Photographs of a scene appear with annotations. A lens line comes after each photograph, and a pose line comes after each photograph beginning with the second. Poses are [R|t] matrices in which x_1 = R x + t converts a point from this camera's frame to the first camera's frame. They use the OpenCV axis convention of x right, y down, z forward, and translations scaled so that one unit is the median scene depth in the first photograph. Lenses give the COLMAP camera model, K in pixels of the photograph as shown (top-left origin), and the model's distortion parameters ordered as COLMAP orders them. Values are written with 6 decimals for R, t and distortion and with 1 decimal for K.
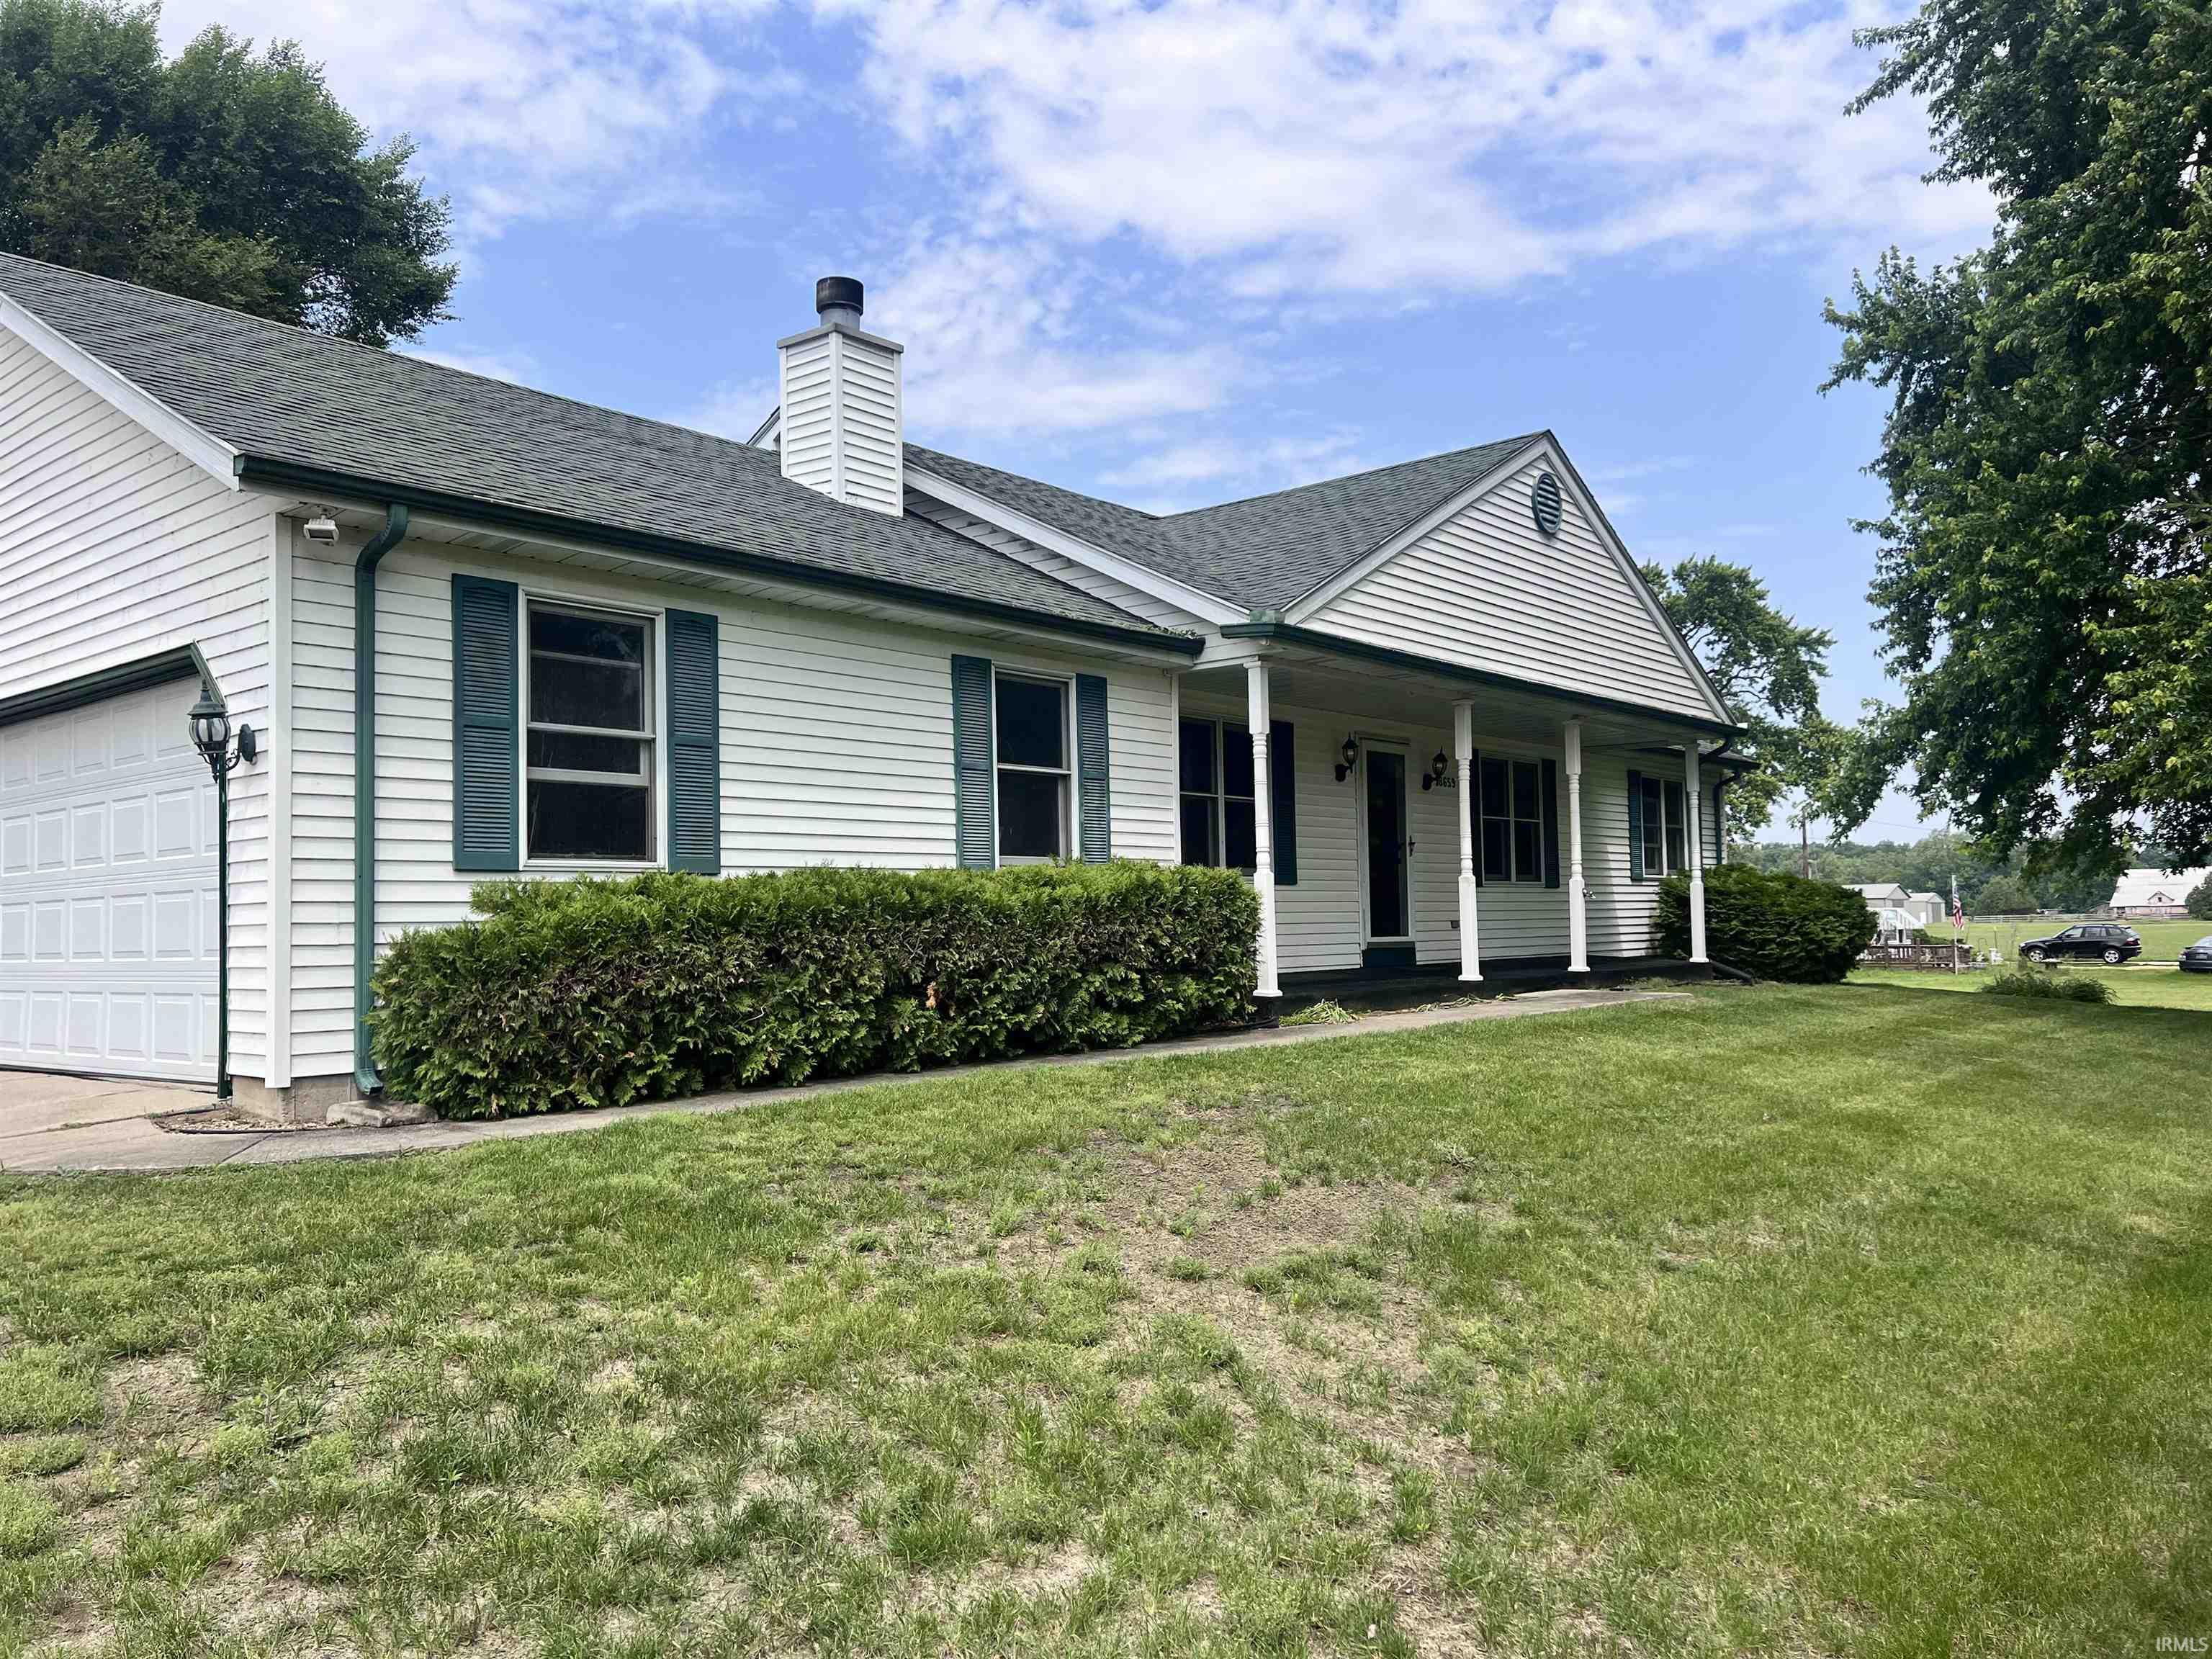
lens RADIAL K [[1640.0, 0, 1106.0], [0, 1640.0, 829.5], [0, 0, 1]] dist [0.031813, -0.003180]
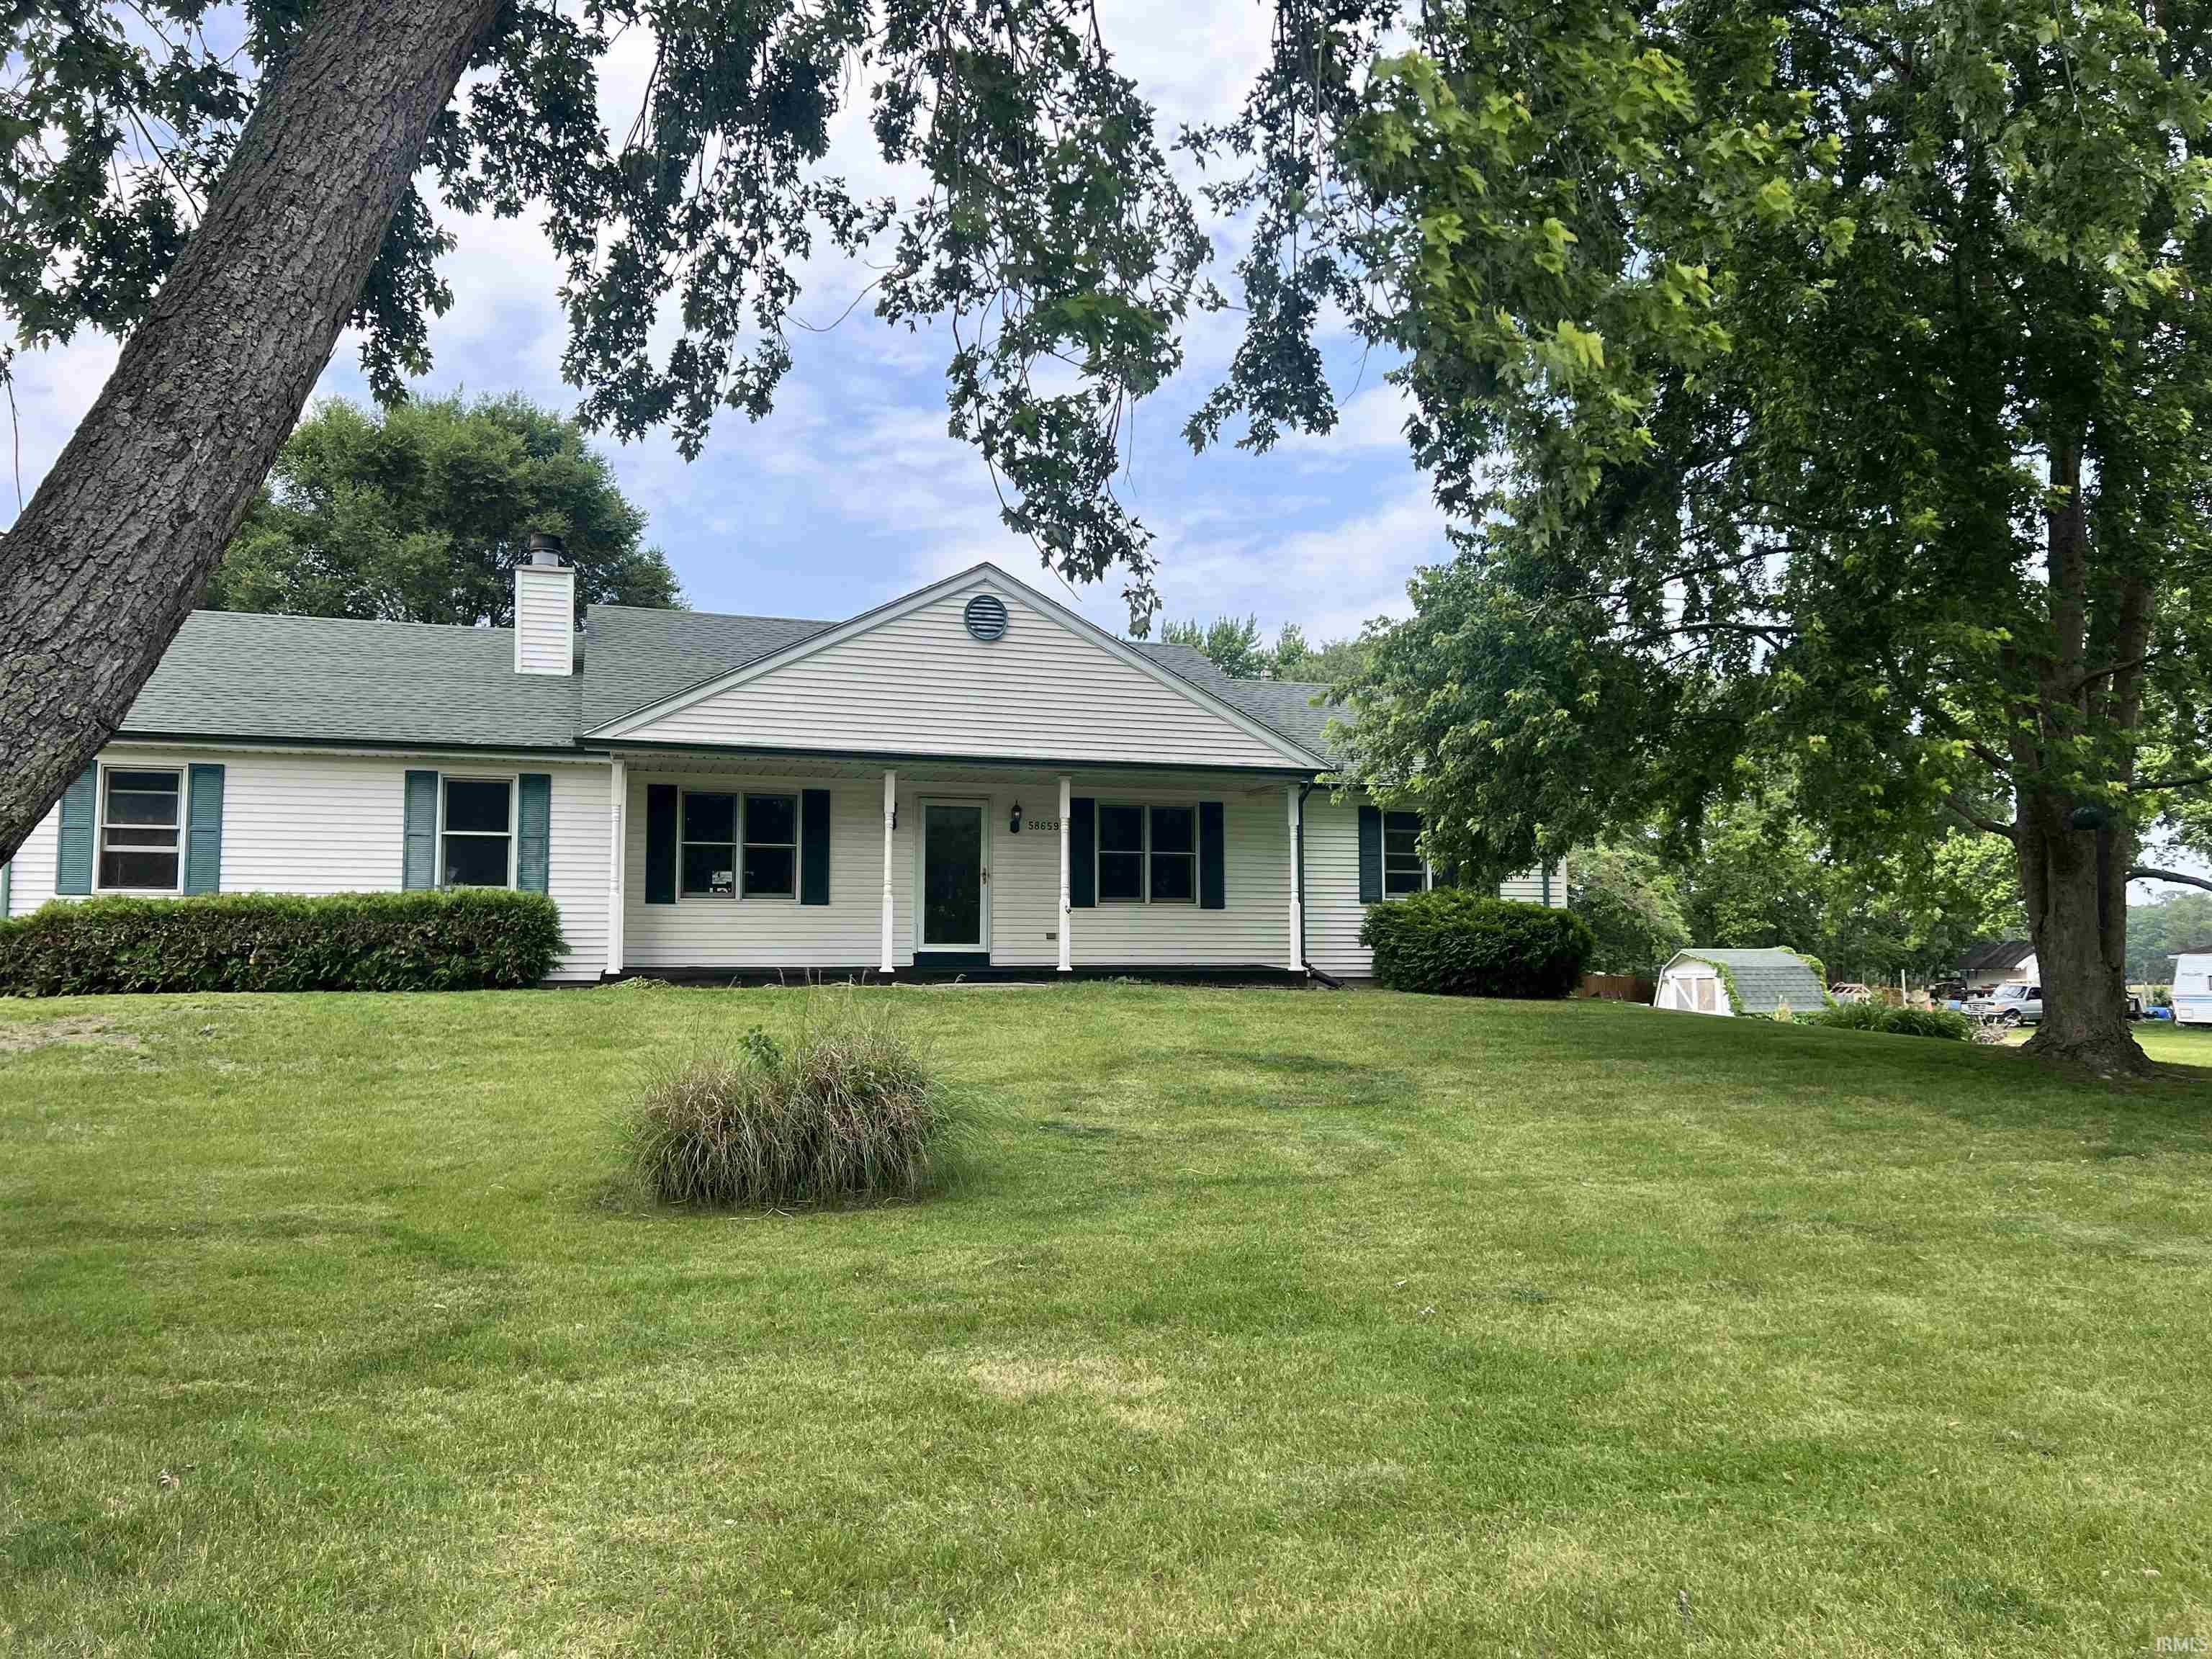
lens RADIAL K [[1640.0, 0, 1106.0], [0, 1640.0, 829.5], [0, 0, 1]] dist [0.031813, -0.003180]
pose [[0.849551, -0.030505, -0.526624, 1.484046], [0.017442, 0.999405, -0.029754, 0.021584], [0.527218, 0.016092, 0.849578, -0.106182]]
